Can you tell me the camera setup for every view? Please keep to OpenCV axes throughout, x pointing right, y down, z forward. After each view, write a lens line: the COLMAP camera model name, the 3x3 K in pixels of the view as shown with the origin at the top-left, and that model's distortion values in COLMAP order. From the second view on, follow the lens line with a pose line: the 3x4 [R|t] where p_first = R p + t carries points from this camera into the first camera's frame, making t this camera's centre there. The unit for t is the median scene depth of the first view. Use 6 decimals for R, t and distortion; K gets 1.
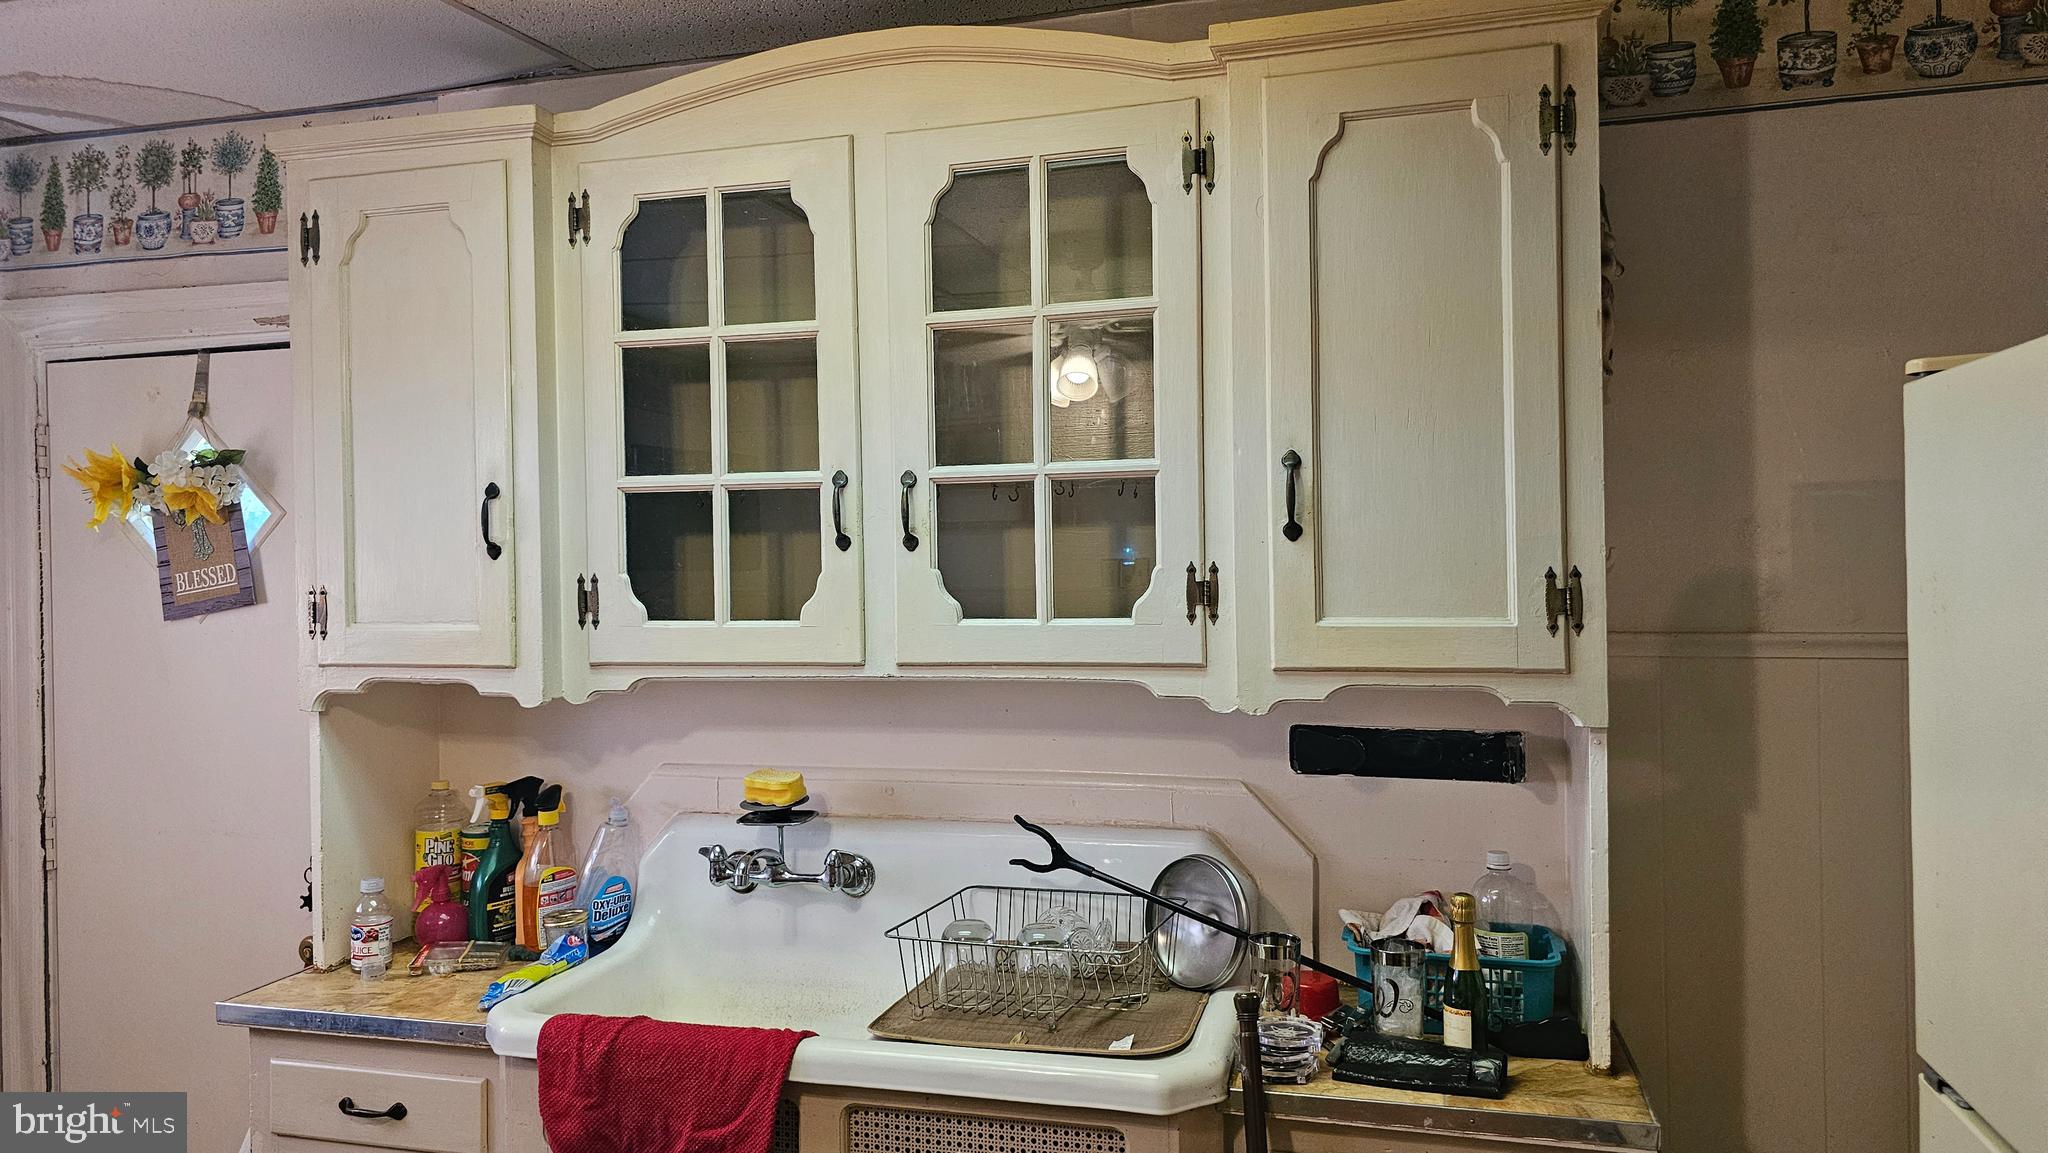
lens RADIAL K [[1391.2, 0, 1027.0], [0, 1391.2, 551.3], [0, 0, 1]] dist [0.082300, -0.116445]
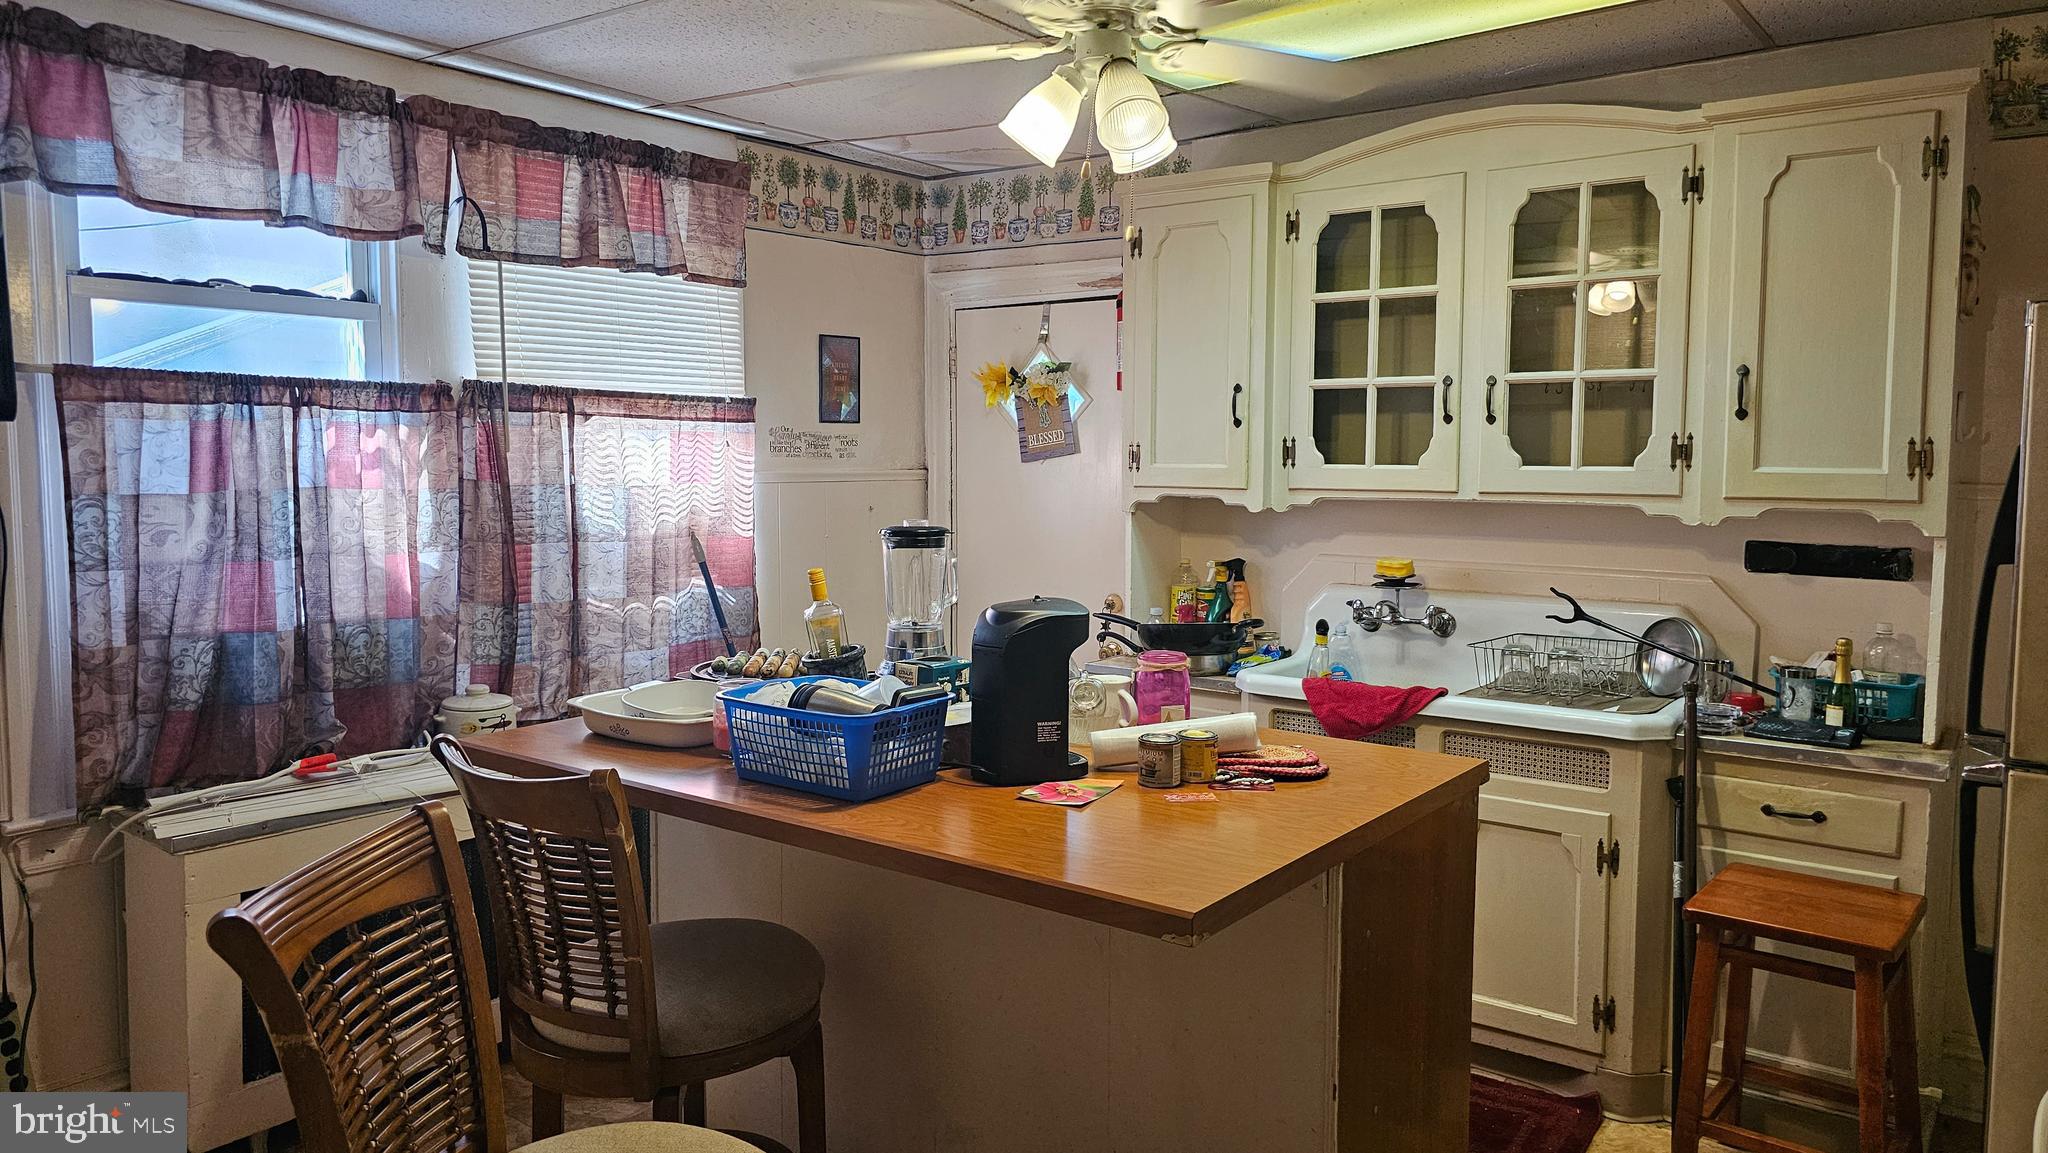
lens RADIAL K [[1391.2, 0, 1027.0], [0, 1391.2, 551.3], [0, 0, 1]] dist [0.082300, -0.116445]
pose [[0.932558, 0.044774, -0.358234, 0.006602], [-0.014243, 0.996070, 0.087417, 0.011787], [0.360740, -0.076419, 0.929530, -0.739616]]
